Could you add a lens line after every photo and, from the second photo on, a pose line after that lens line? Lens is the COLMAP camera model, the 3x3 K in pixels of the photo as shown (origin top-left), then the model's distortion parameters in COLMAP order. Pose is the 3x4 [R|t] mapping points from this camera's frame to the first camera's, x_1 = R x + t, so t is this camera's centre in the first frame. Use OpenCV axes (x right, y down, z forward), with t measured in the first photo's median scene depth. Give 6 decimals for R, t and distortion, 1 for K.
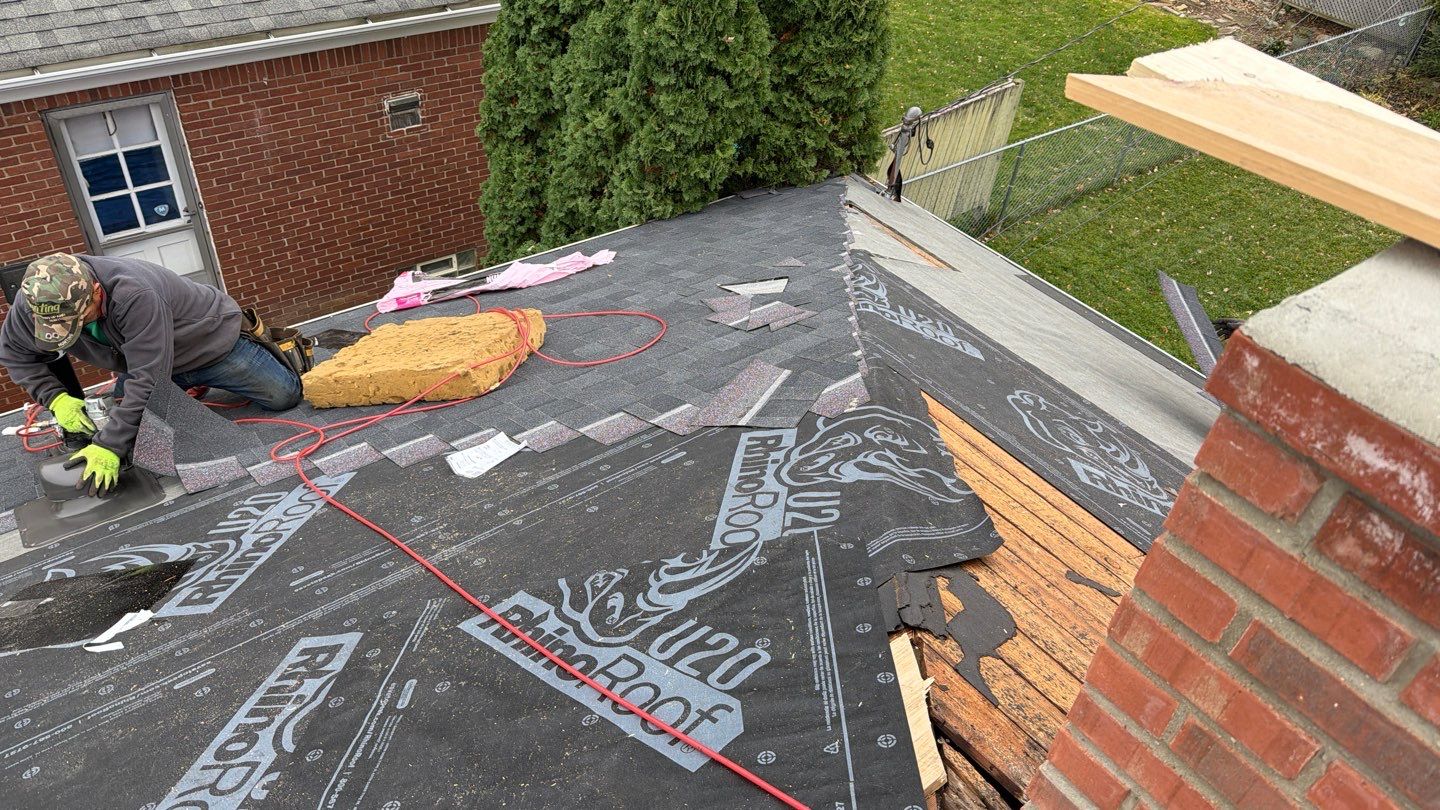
lens RADIAL K [[1025.0, 0, 703.3], [0, 1025.0, 393.3], [0, 0, 1]] dist [-0.002181, 0.000462]
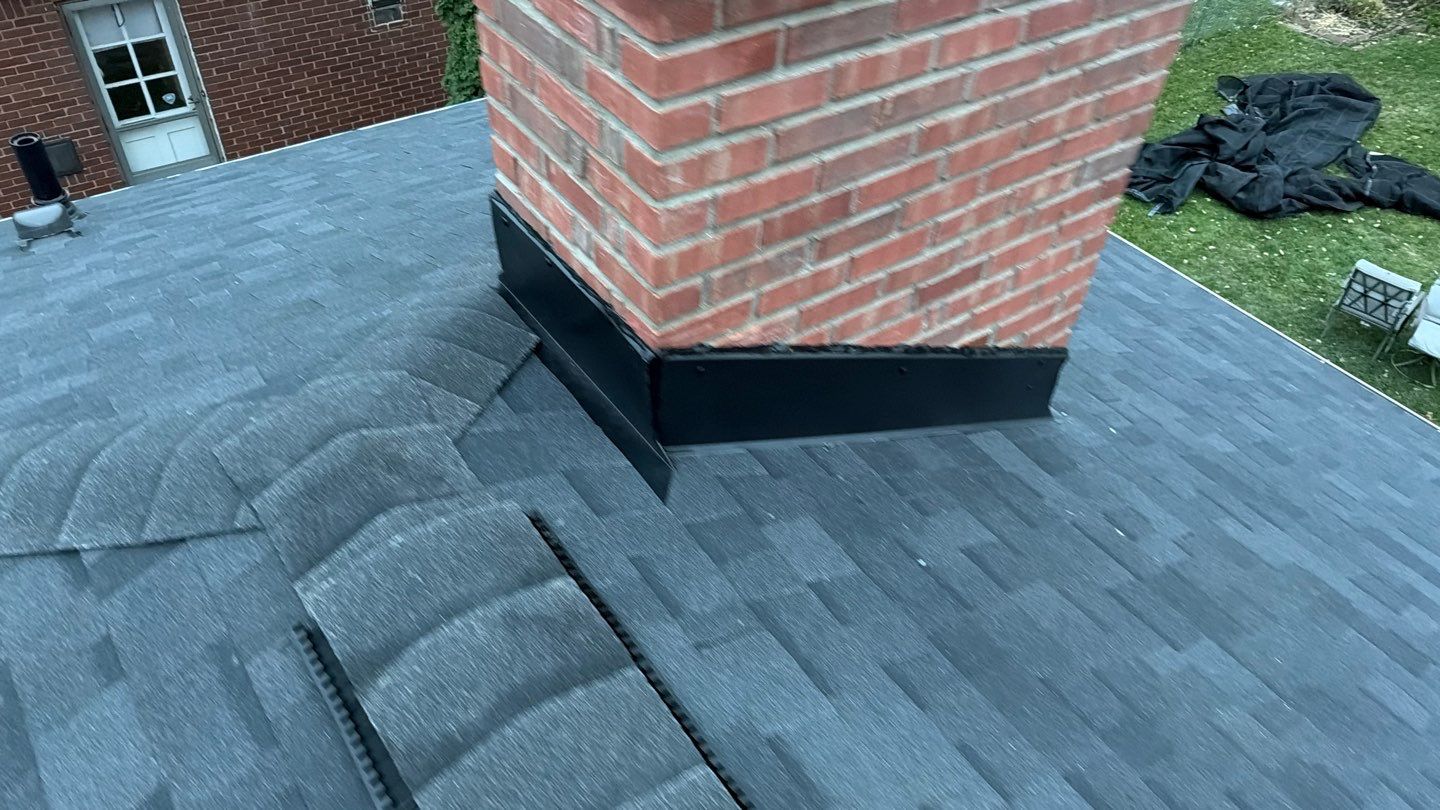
lens RADIAL K [[1044.5, 0, 720.0], [0, 1044.5, 405.0], [0, 0, 1]] dist [-0.001748, -0.005306]
pose [[0.998814, -0.003813, -0.048545, 0.123136], [0.005992, 0.998978, 0.044810, 0.107414], [0.048325, -0.045048, 0.997815, -0.116512]]
